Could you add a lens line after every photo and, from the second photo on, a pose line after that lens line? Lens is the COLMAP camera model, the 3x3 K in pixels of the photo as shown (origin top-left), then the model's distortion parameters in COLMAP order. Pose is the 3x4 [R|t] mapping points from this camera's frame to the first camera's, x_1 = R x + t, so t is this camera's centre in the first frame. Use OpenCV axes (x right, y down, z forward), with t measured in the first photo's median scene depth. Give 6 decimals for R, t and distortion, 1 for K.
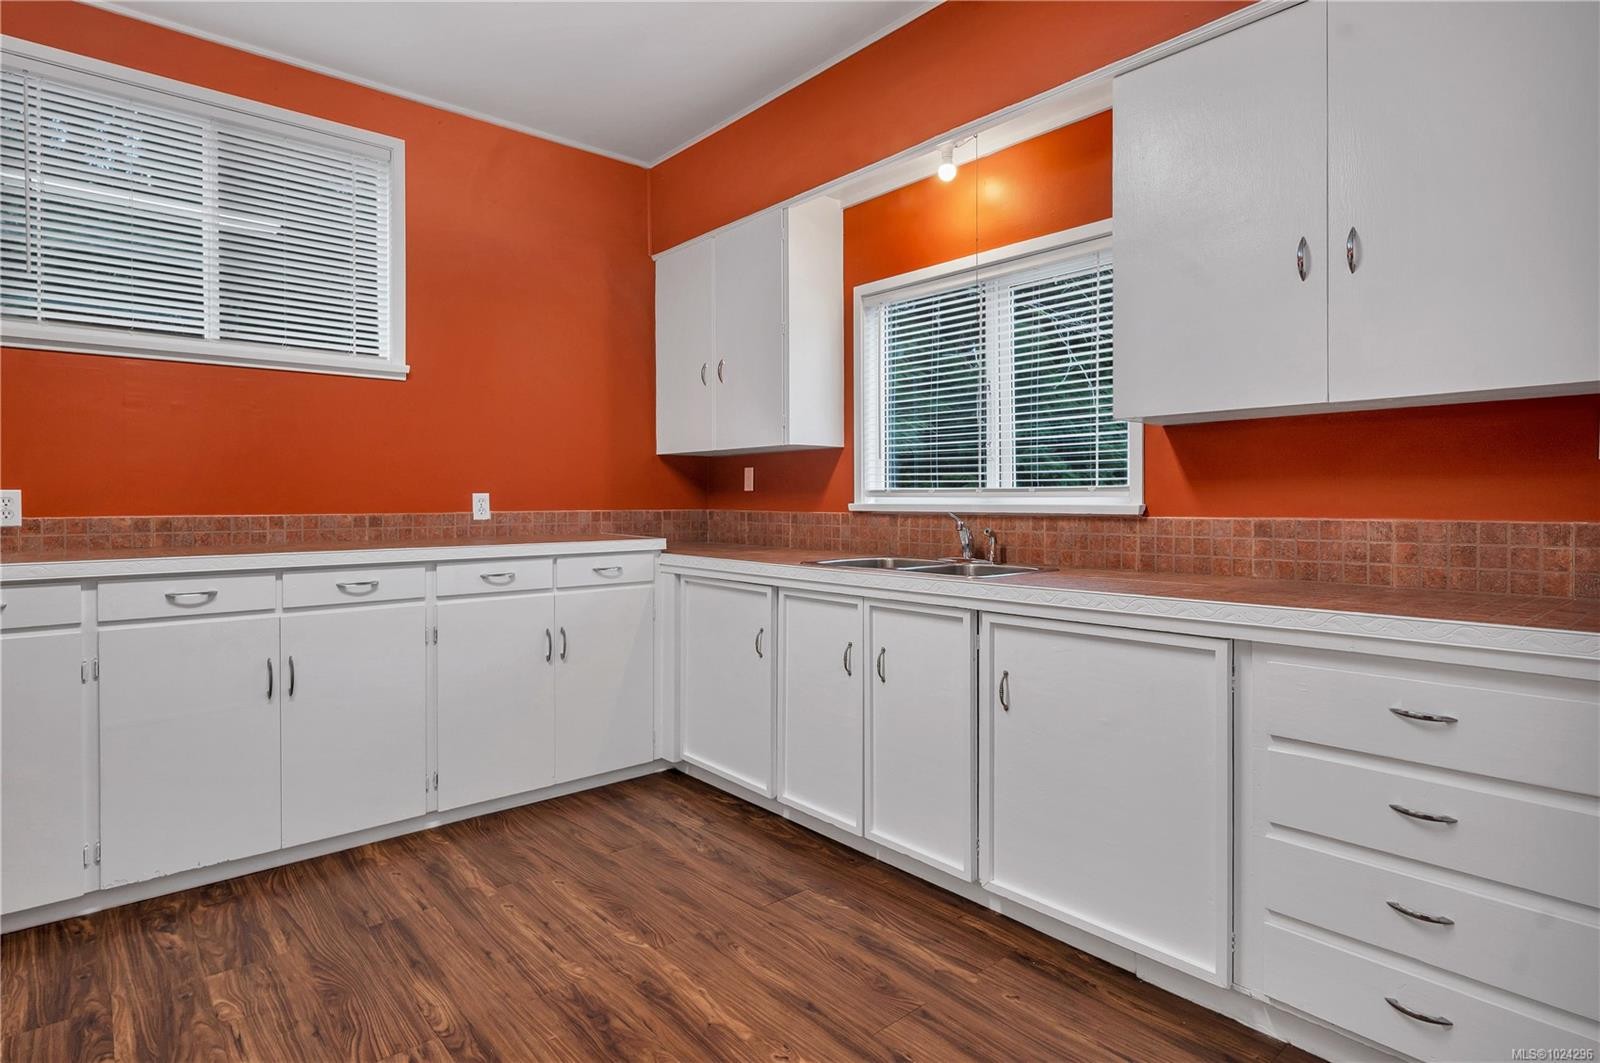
lens RADIAL K [[815.9, 0, 798.5], [0, 815.9, 503.7], [0, 0, 1]] dist [-0.000643, -0.024899]
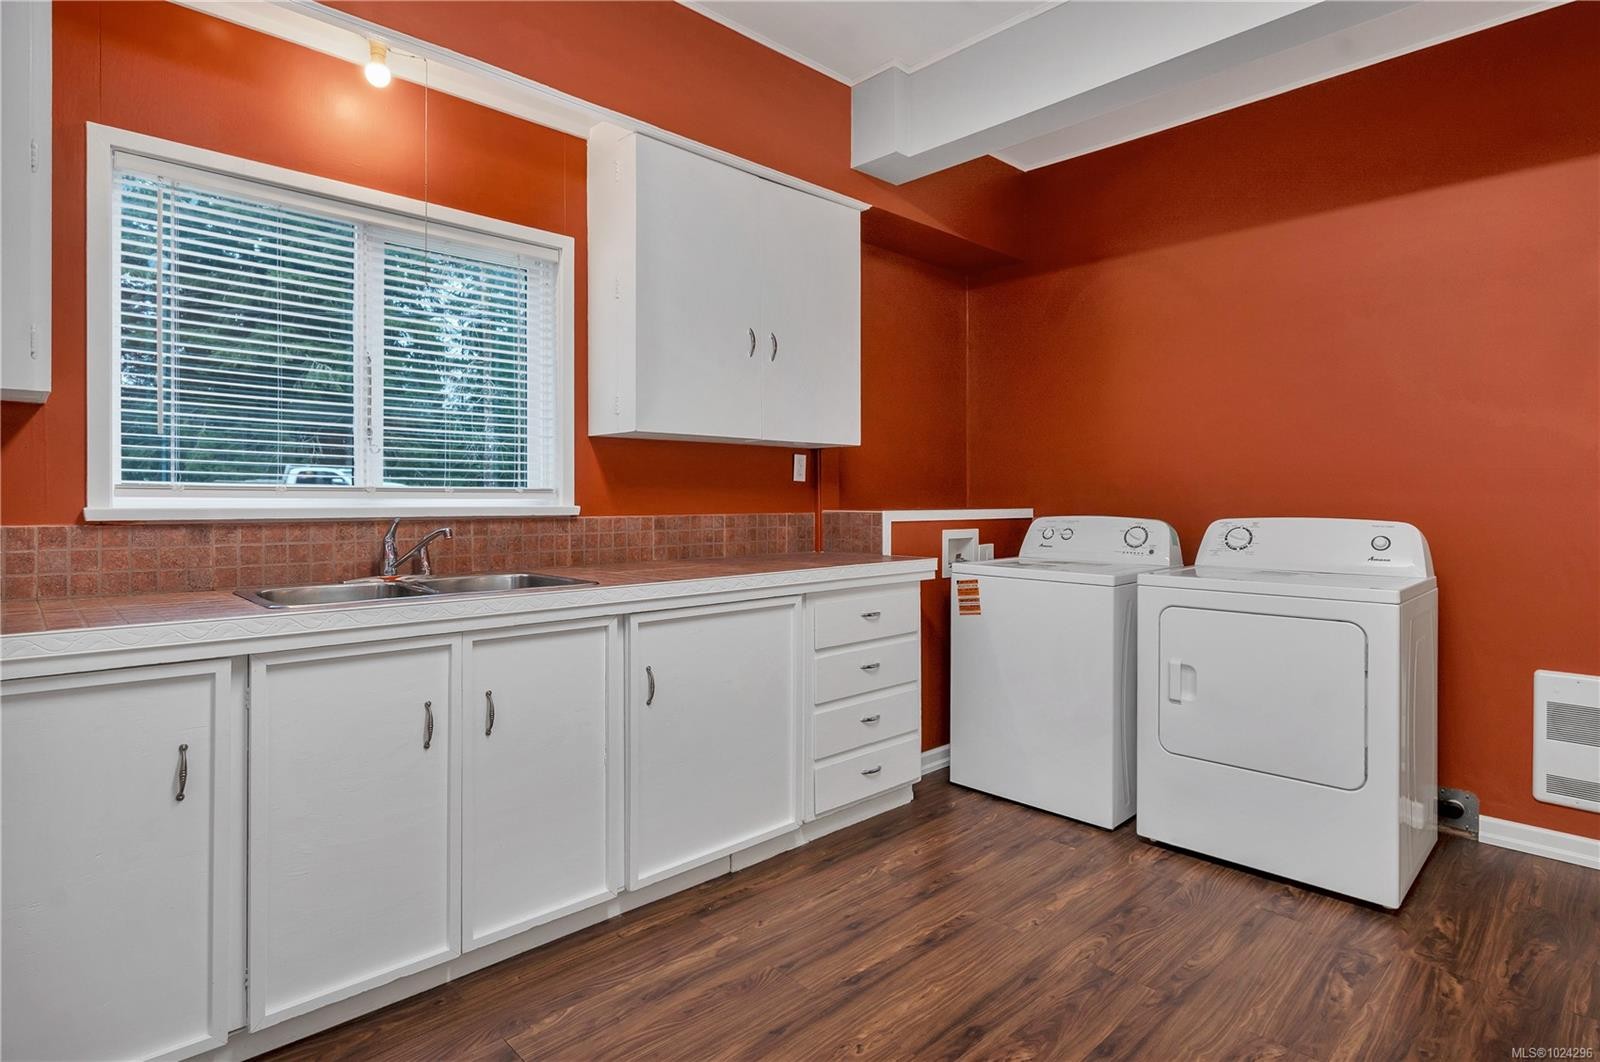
lens RADIAL K [[815.9, 0, 798.5], [0, 815.9, 503.2], [0, 0, 1]] dist [-0.000643, -0.024899]
pose [[-0.035791, -0.002564, 0.999356, -0.729871], [0.004122, 0.999988, 0.002713, -0.004384], [-0.999351, 0.004217, -0.035780, 0.781708]]
